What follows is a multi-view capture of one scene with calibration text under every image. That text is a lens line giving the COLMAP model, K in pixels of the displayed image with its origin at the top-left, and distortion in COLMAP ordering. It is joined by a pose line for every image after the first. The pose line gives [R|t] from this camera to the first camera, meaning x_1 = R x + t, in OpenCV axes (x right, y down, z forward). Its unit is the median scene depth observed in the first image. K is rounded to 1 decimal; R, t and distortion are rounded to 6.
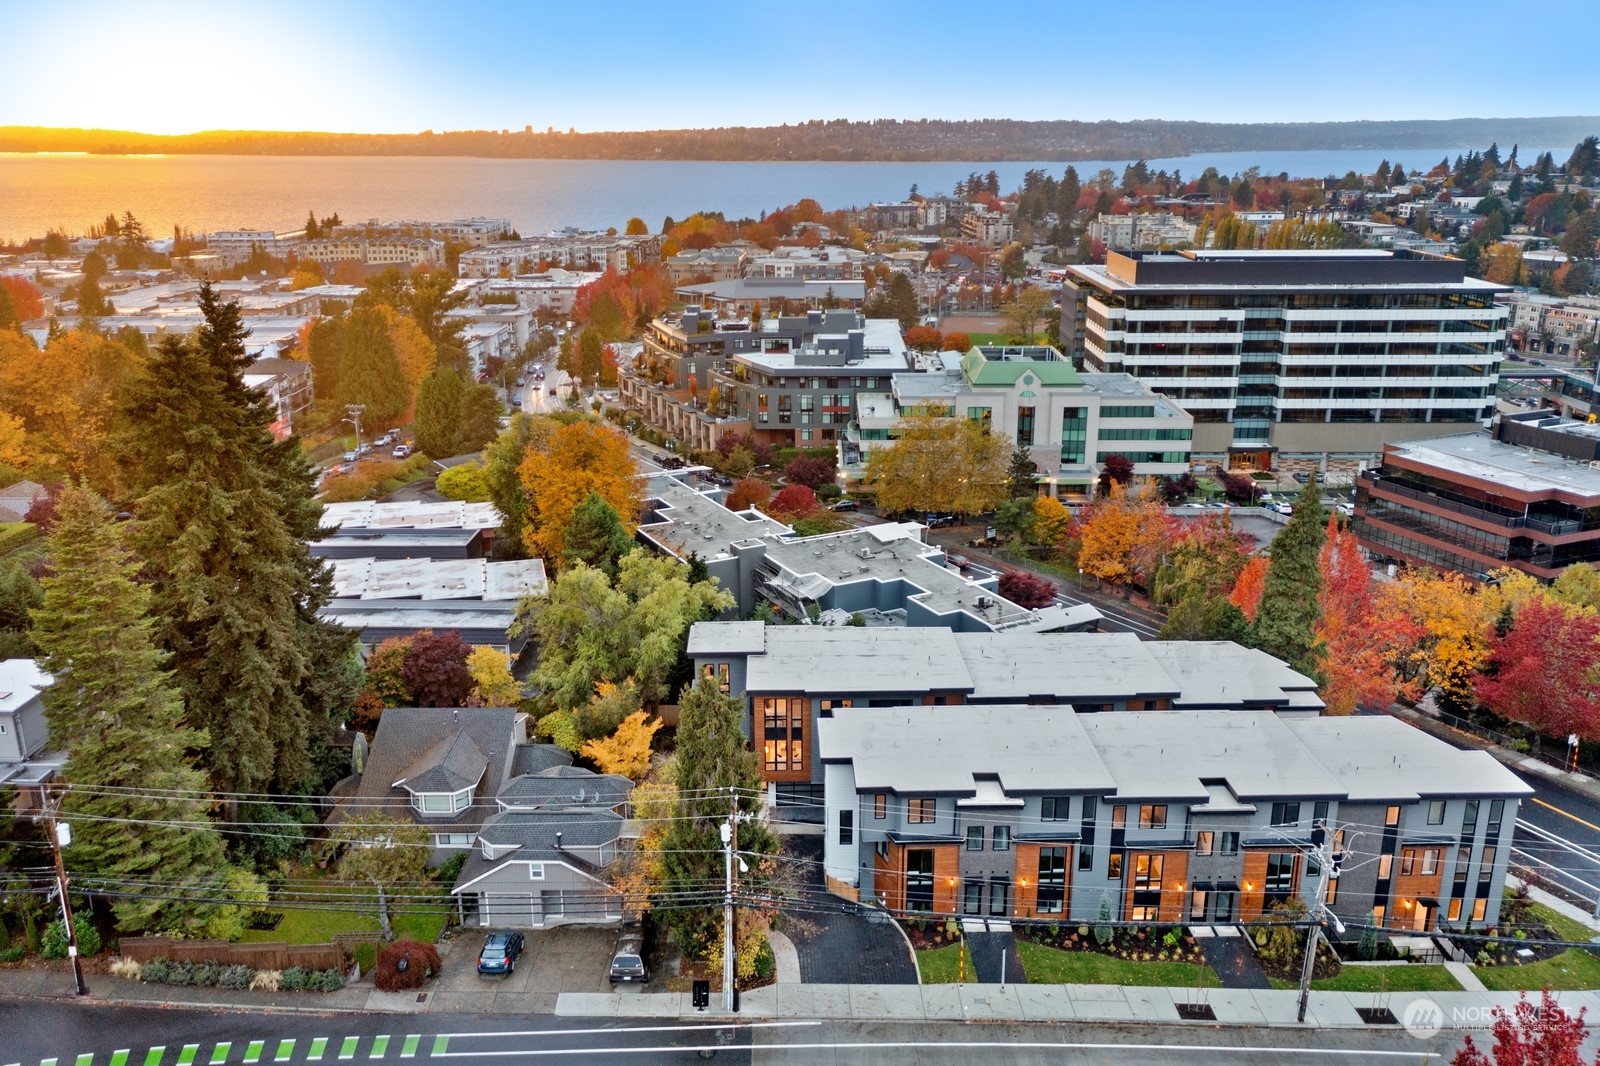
lens RADIAL K [[1255.5, 0, 798.5], [0, 1255.5, 527.0], [0, 0, 1]] dist [0.021444, 0.005206]
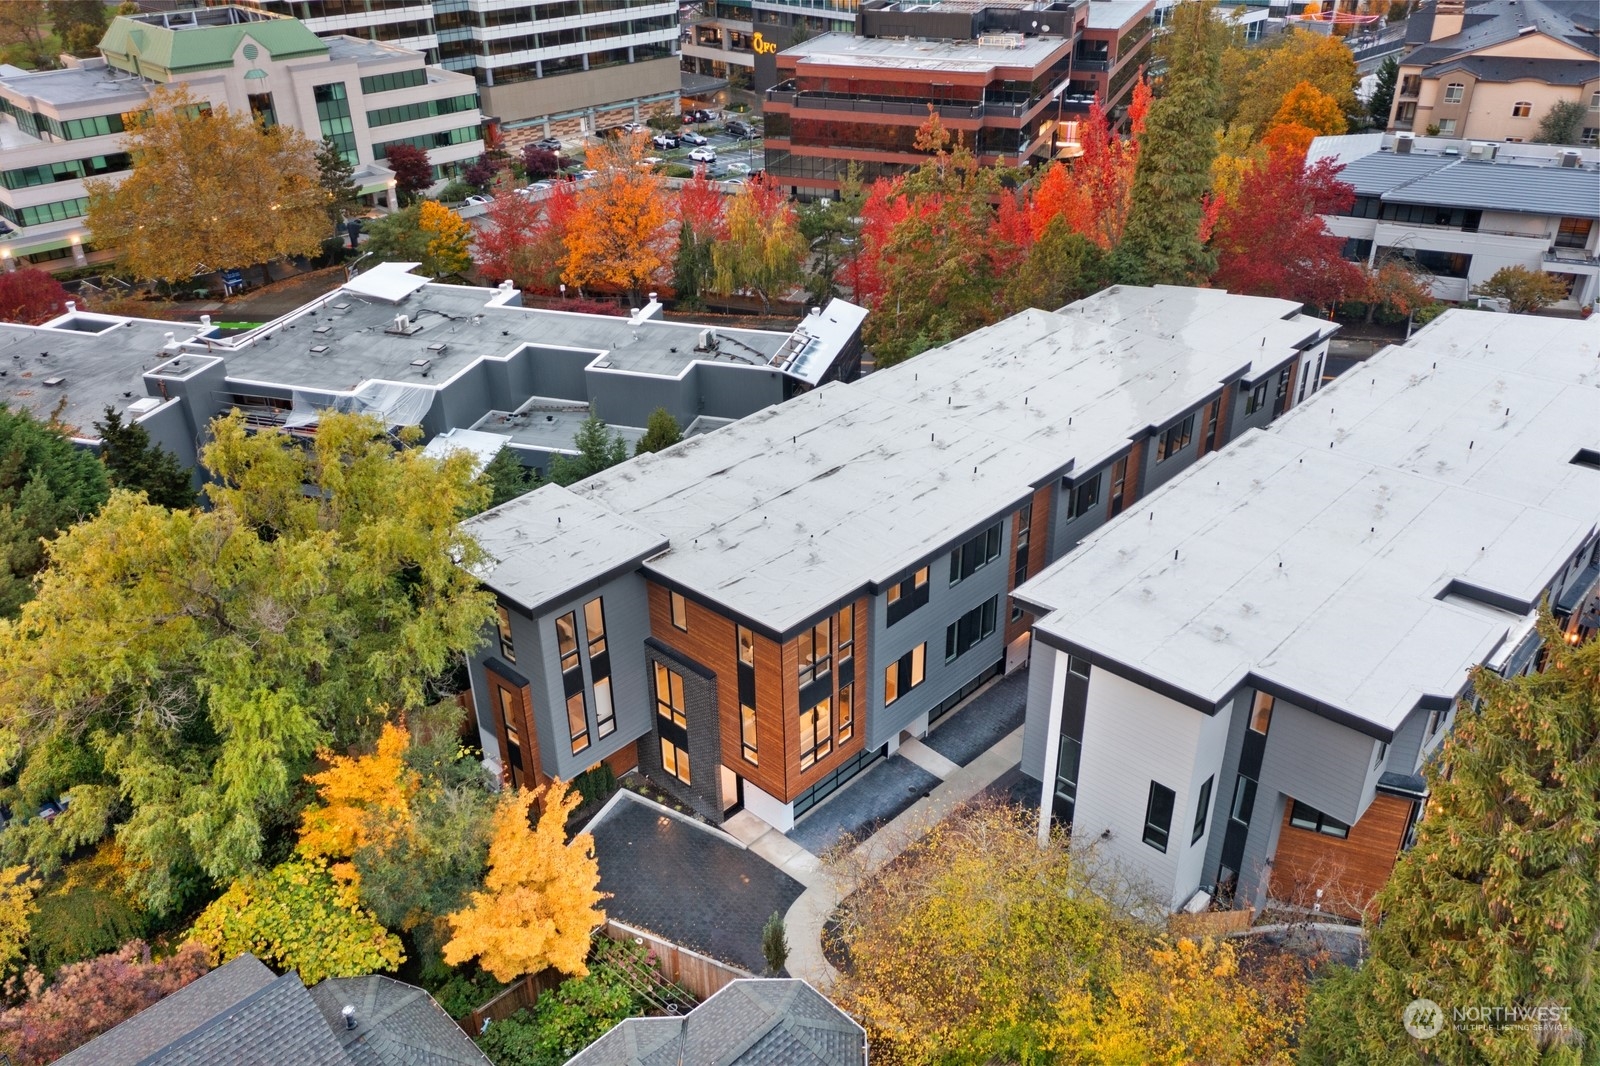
lens RADIAL K [[1255.5, 0, 797.9], [0, 1255.5, 538.4], [0, 0, 1]] dist [0.021444, 0.005206]
pose [[0.709845, -0.363254, 0.603462, -0.114763], [0.220934, 0.928346, 0.298935, -0.011535], [-0.668811, -0.078872, 0.739237, 0.271768]]
